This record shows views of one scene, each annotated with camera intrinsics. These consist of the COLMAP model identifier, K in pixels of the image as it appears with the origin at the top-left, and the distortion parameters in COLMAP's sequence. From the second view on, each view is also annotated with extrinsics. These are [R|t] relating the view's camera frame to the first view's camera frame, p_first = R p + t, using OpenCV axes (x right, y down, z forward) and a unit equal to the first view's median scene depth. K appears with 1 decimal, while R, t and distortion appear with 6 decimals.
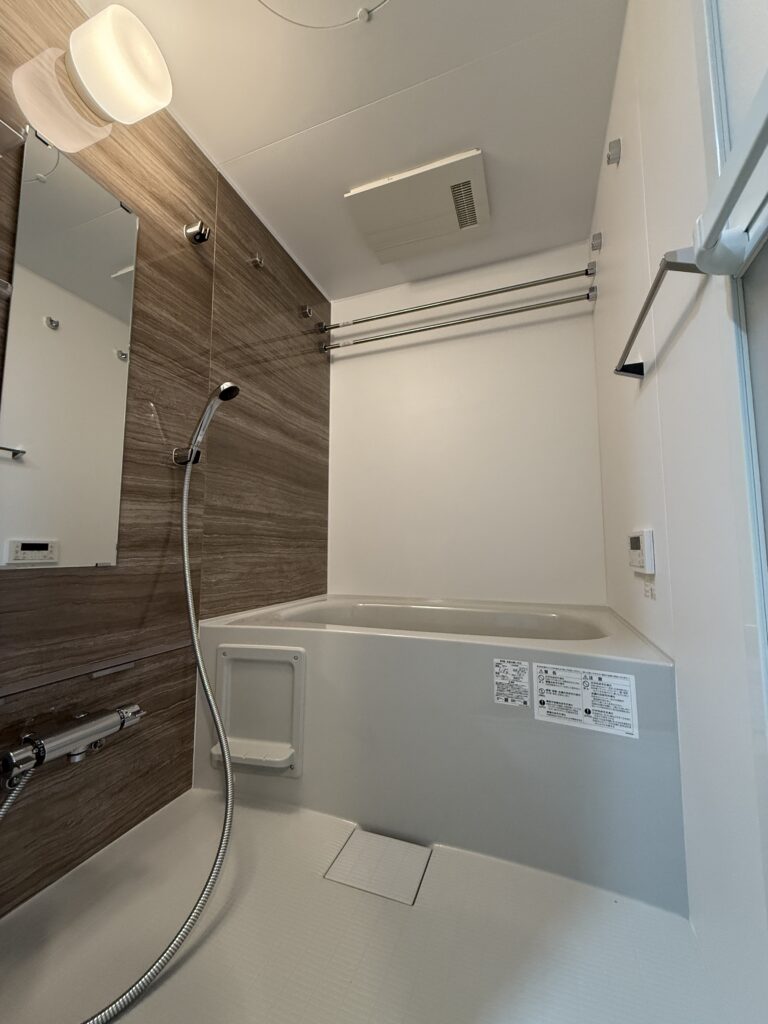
lens RADIAL K [[407.8, 0, 383.8], [0, 407.8, 511.3], [0, 0, 1]] dist [-0.002147, 0.000276]
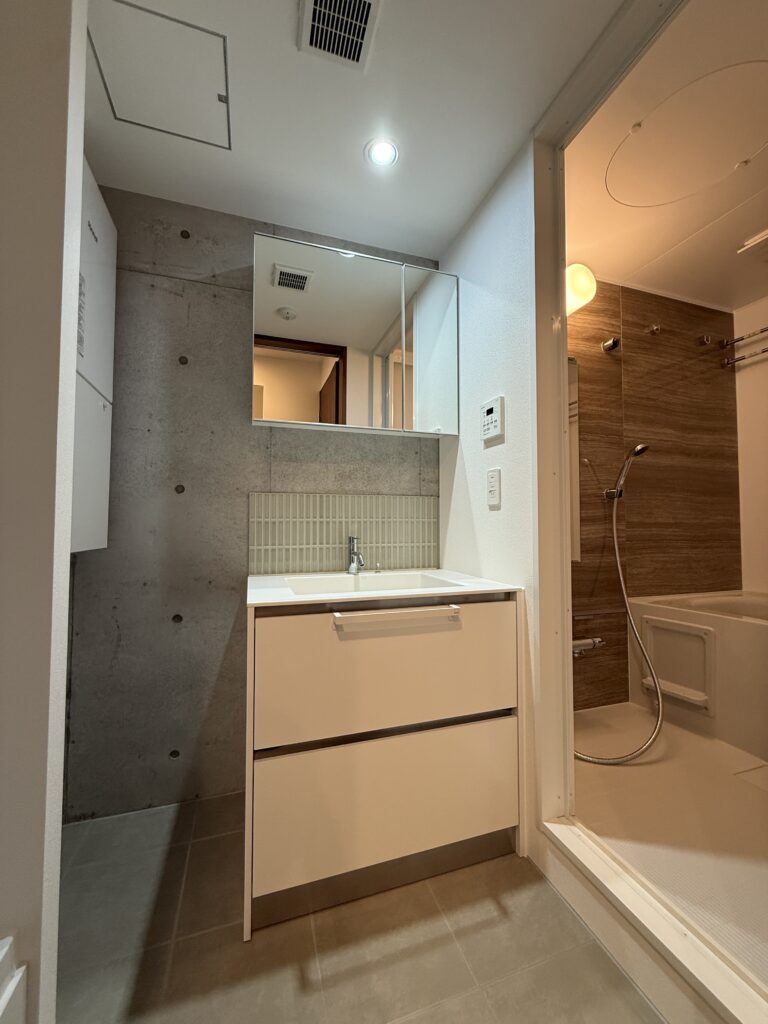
lens RADIAL K [[407.8, 0, 383.5], [0, 407.8, 514.1], [0, 0, 1]] dist [-0.002147, 0.000276]
pose [[0.630503, -0.028875, -0.775650, 0.170360], [0.070514, 0.997306, 0.020192, -0.143549], [0.772978, -0.067426, 0.630840, -0.662219]]
